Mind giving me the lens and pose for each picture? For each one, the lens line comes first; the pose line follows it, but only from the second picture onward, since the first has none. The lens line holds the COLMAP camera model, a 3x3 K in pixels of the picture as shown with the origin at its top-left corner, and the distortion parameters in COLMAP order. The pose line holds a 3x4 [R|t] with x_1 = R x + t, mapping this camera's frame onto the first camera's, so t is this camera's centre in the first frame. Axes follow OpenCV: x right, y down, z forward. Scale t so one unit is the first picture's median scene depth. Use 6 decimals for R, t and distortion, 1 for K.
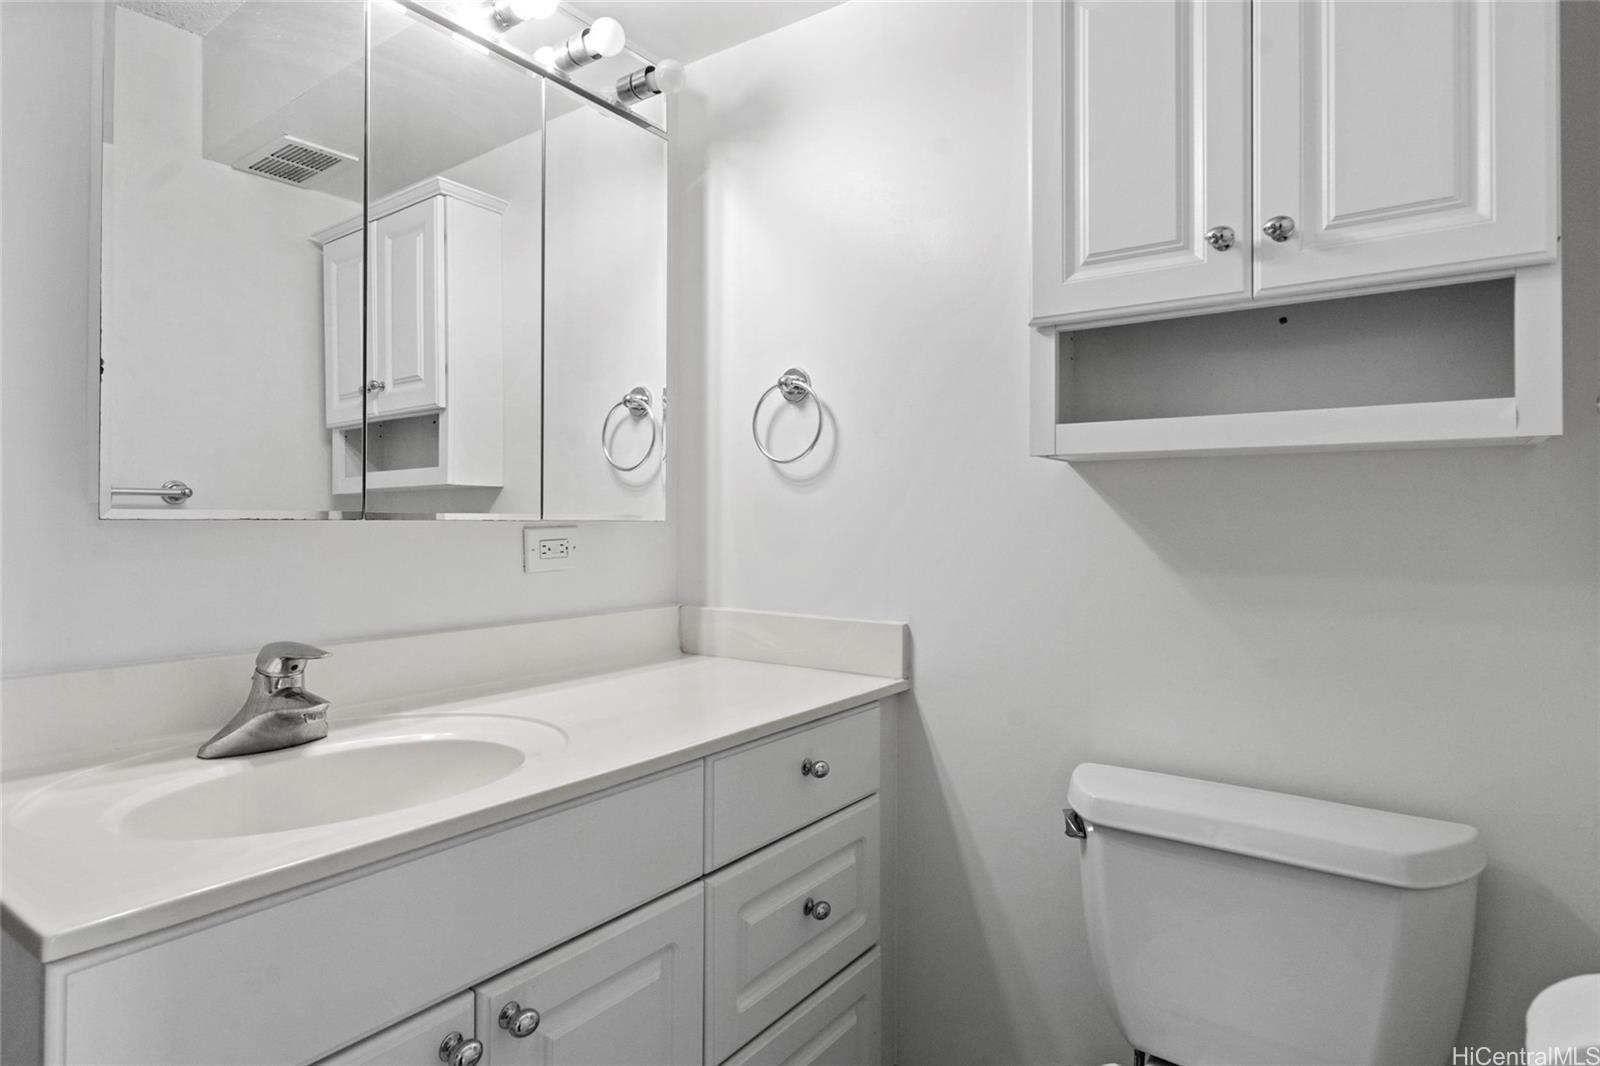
lens RADIAL K [[895.2, 0, 795.2], [0, 895.2, 508.5], [0, 0, 1]] dist [-0.005329, 0.012755]
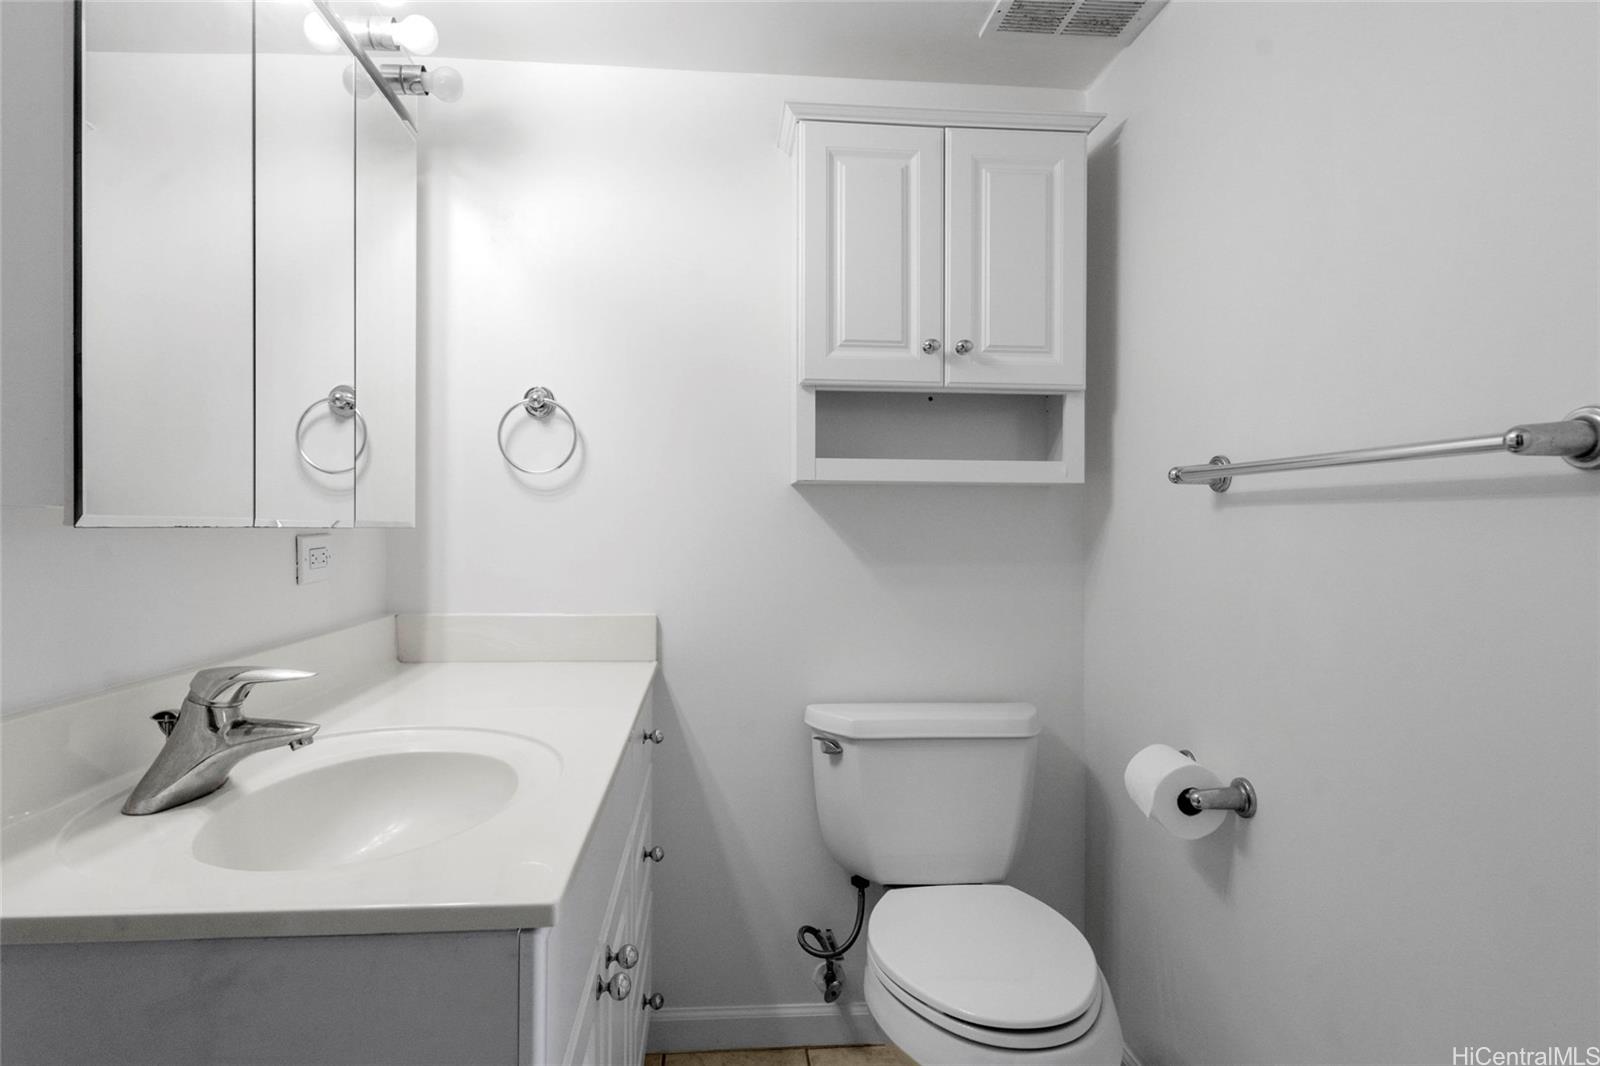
lens RADIAL K [[880.2, 0, 794.2], [0, 880.2, 526.0], [0, 0, 1]] dist [-0.000297, 0.000979]
pose [[0.763793, 0.003522, 0.645452, -0.602300], [-0.012639, 0.999875, 0.009501, -0.003141], [-0.645338, -0.015414, 0.763742, -0.009848]]
